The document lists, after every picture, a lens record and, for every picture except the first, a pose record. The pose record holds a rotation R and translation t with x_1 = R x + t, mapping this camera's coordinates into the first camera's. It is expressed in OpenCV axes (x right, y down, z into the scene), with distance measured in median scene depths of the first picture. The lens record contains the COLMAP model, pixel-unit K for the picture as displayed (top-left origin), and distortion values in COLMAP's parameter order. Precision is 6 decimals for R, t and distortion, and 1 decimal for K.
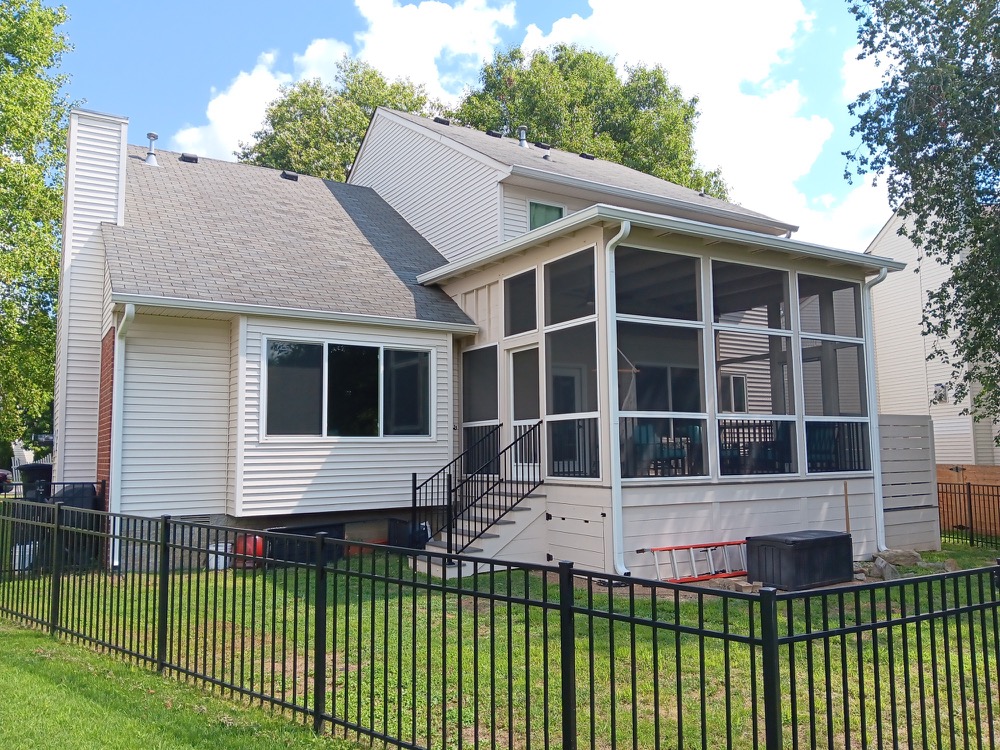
lens RADIAL K [[778.7, 0, 500.0], [0, 778.7, 375.0], [0, 0, 1]] dist [-0.029818, 0.002660]
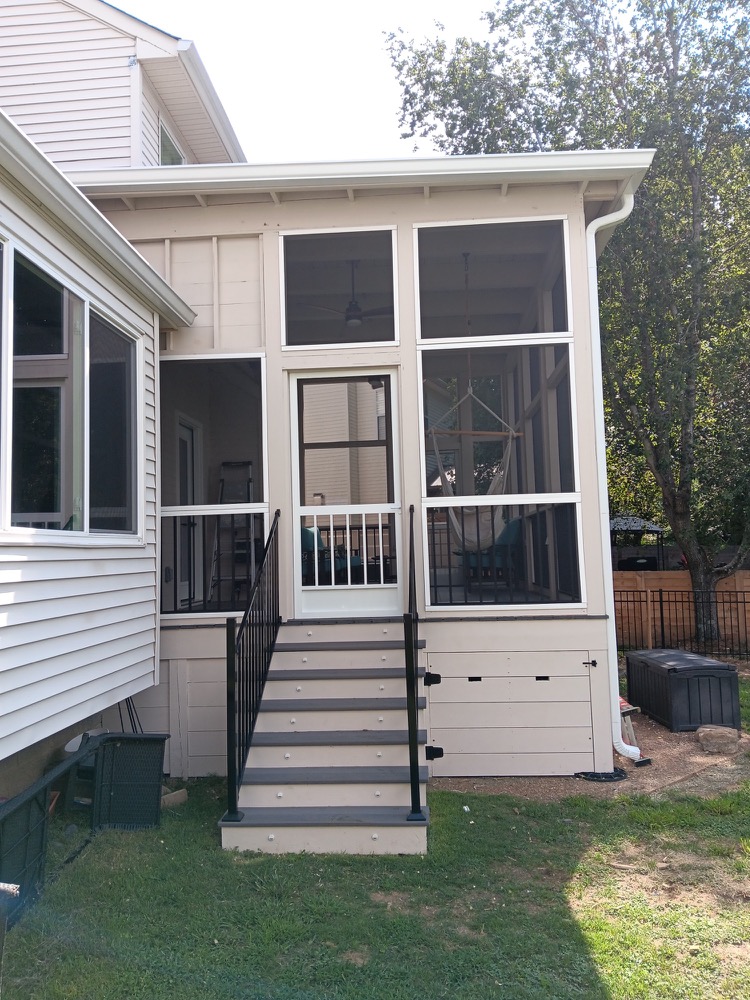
lens RADIAL K [[772.0, 0, 375.0], [0, 772.0, 500.0], [0, 0, 1]] dist [-0.016431, -0.009590]
pose [[0.571730, 0.054474, 0.818631, -0.382100], [-0.057802, 0.997988, -0.026041, 0.065593], [-0.818403, -0.032430, 0.573729, 0.668506]]
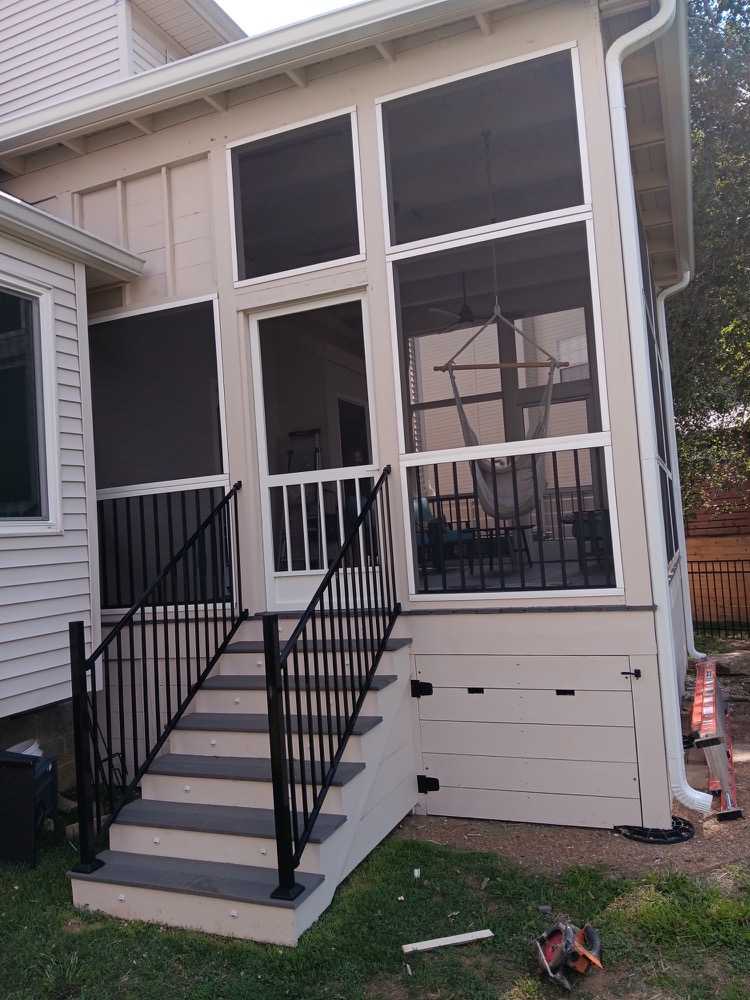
lens RADIAL K [[778.7, 0, 375.0], [0, 778.7, 500.0], [0, 0, 1]] dist [-0.029818, 0.002660]
pose [[0.803256, -0.017151, 0.595387, -0.193065], [0.002753, 0.999682, 0.025084, 0.062238], [-0.595628, -0.018510, 0.803047, 0.625980]]
